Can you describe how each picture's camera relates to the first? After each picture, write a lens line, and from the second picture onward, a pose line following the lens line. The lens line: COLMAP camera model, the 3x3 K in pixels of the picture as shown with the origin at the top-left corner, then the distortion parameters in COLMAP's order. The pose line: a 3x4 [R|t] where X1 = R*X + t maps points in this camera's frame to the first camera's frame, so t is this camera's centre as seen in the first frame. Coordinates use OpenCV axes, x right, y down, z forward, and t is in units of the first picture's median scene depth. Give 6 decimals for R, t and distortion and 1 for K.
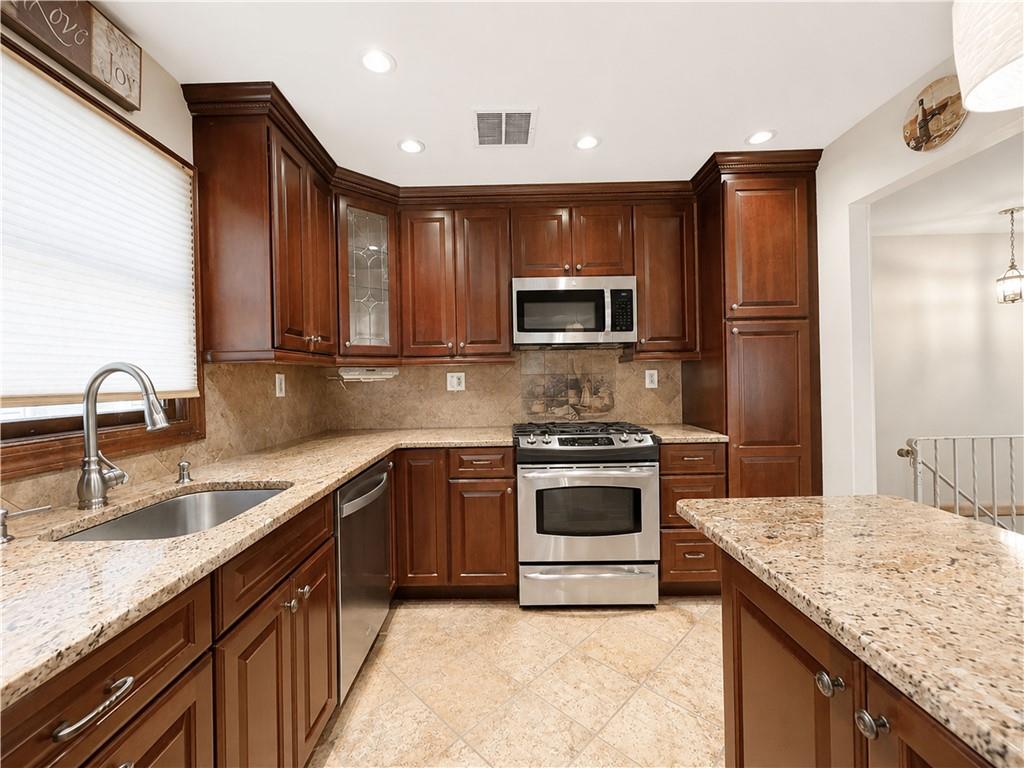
lens RADIAL K [[415.5, 0, 492.1], [0, 415.5, 377.7], [0, 0, 1]] dist [0.000045, 0.000004]
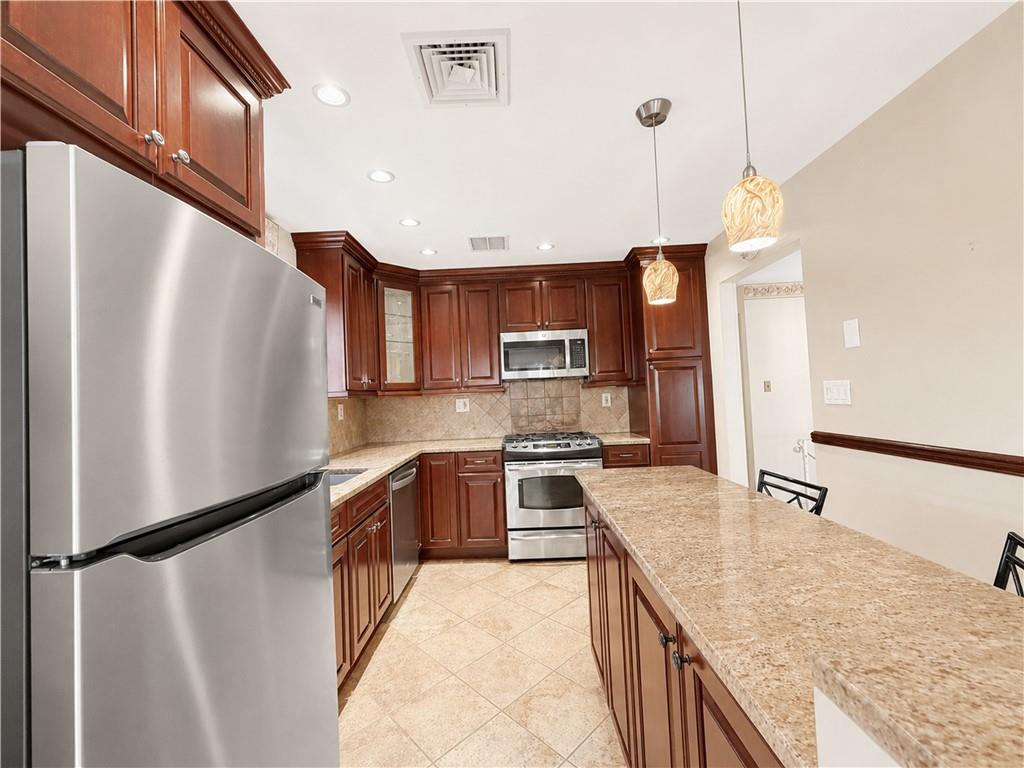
lens RADIAL K [[412.5, 0, 517.2], [0, 412.5, 381.8], [0, 0, 1]] dist [0.000343, -0.000288]
pose [[0.999247, -0.021020, 0.032620, 0.061426], [0.022088, 0.999221, -0.032708, -0.024655], [-0.031907, 0.033404, 0.998932, -0.444517]]
